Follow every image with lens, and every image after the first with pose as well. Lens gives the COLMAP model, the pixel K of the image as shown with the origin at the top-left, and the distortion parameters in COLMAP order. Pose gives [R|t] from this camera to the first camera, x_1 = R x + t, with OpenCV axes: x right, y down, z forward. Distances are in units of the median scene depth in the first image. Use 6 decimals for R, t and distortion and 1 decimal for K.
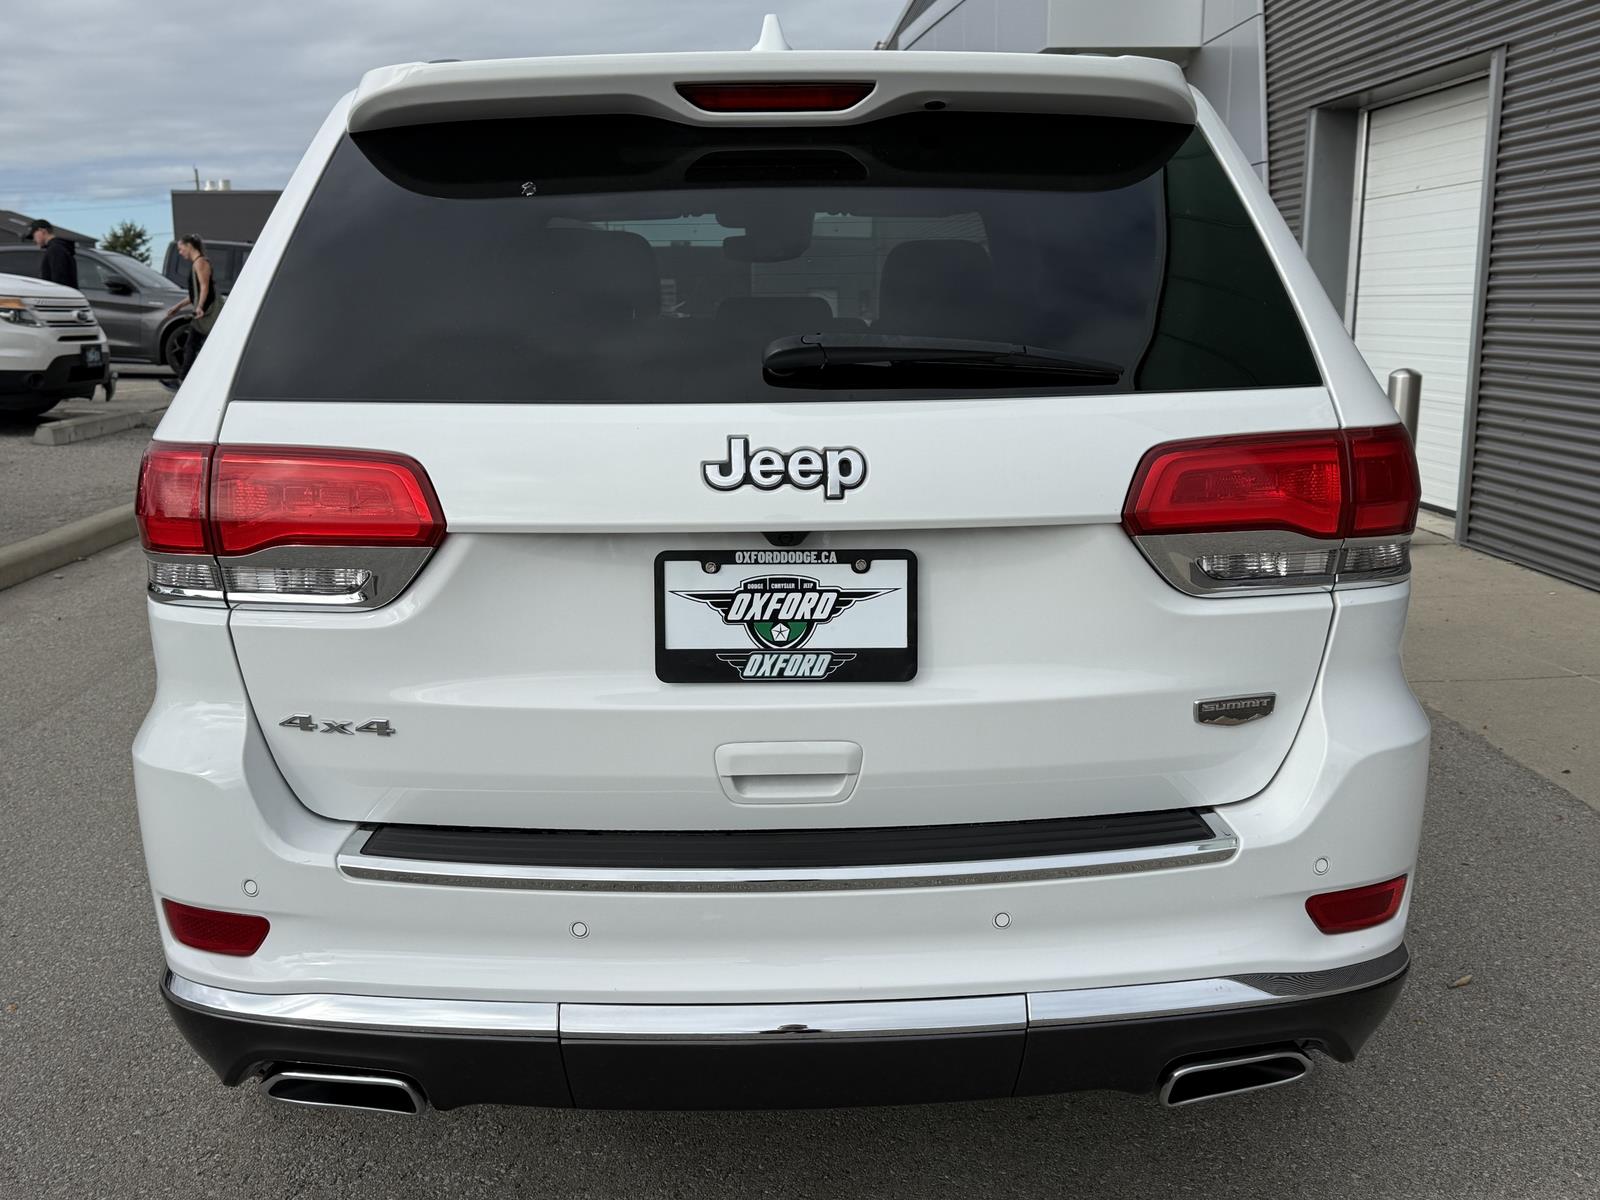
lens RADIAL K [[1578.6, 0, 800.0], [0, 1578.6, 600.0], [0, 0, 1]] dist [0.160268, -0.294404]
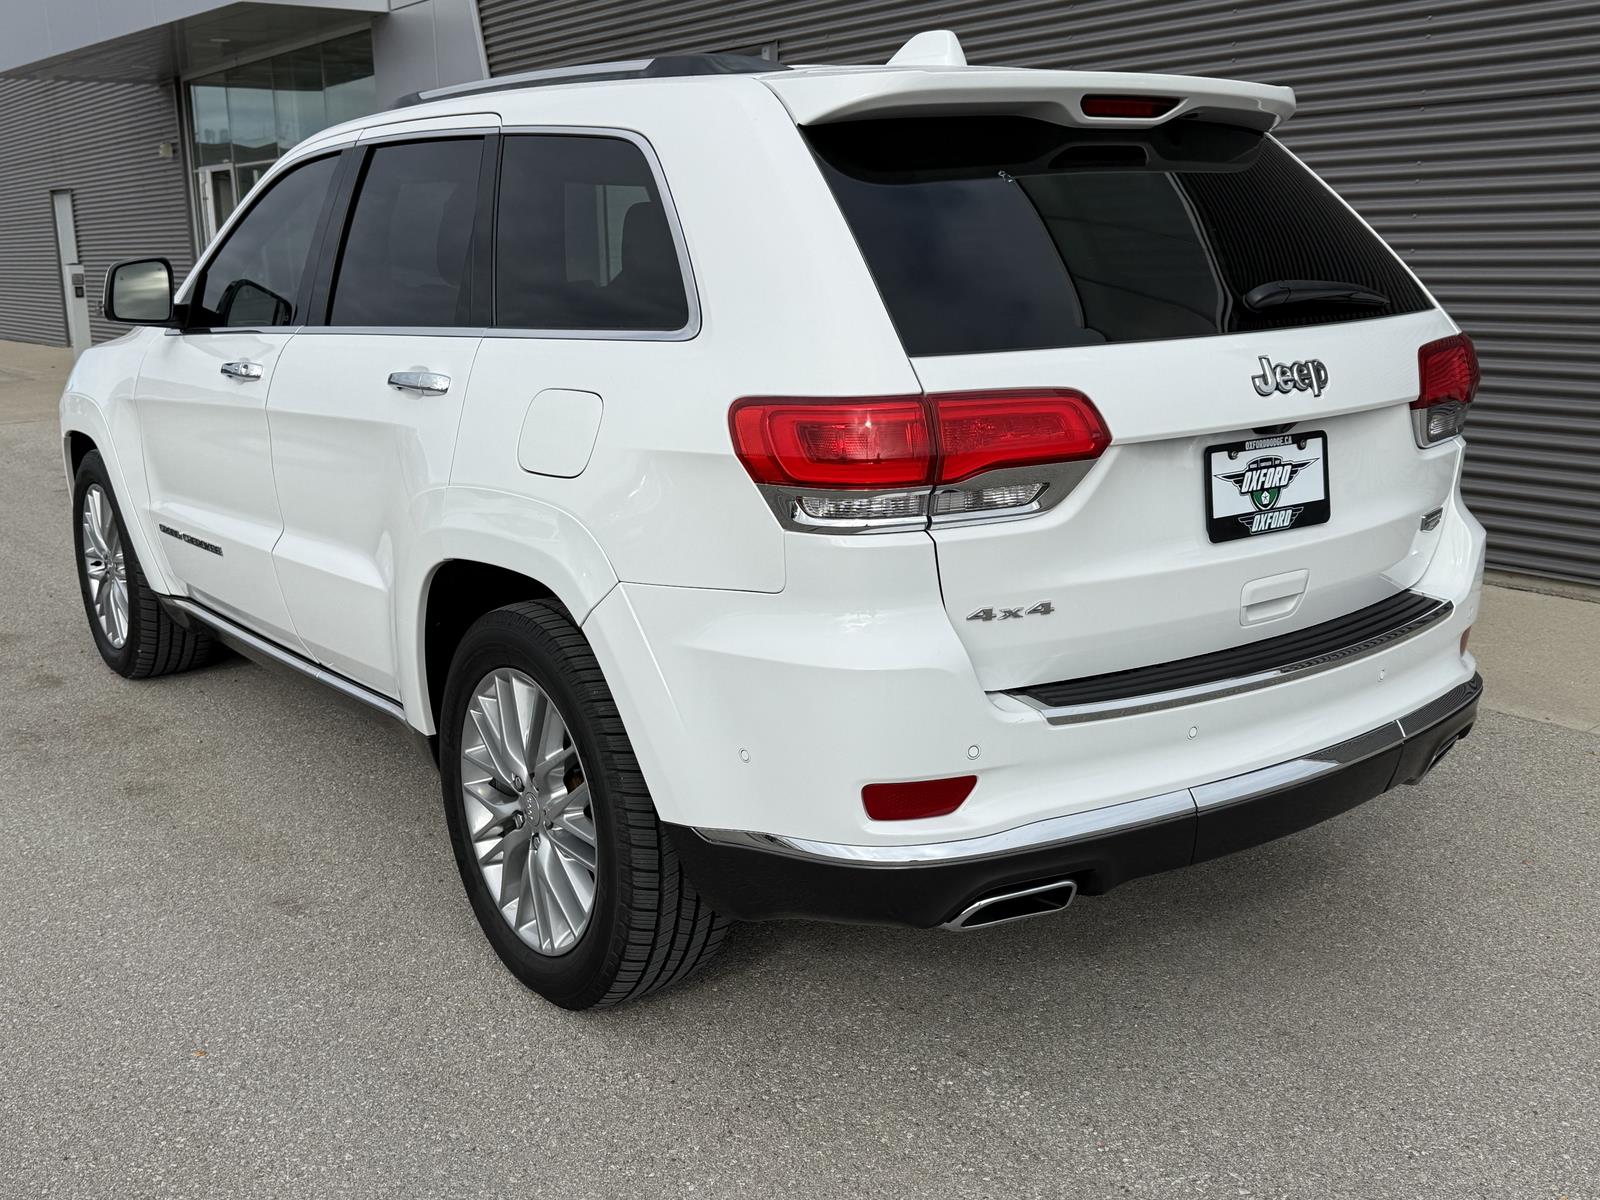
lens RADIAL K [[1578.6, 0, 800.0], [0, 1578.6, 600.0], [0, 0, 1]] dist [0.160268, -0.294404]
pose [[0.814568, -0.139561, 0.563029, -1.153368], [0.126977, 0.989986, 0.061687, -0.029138], [-0.566000, 0.021244, 0.824132, 0.073764]]
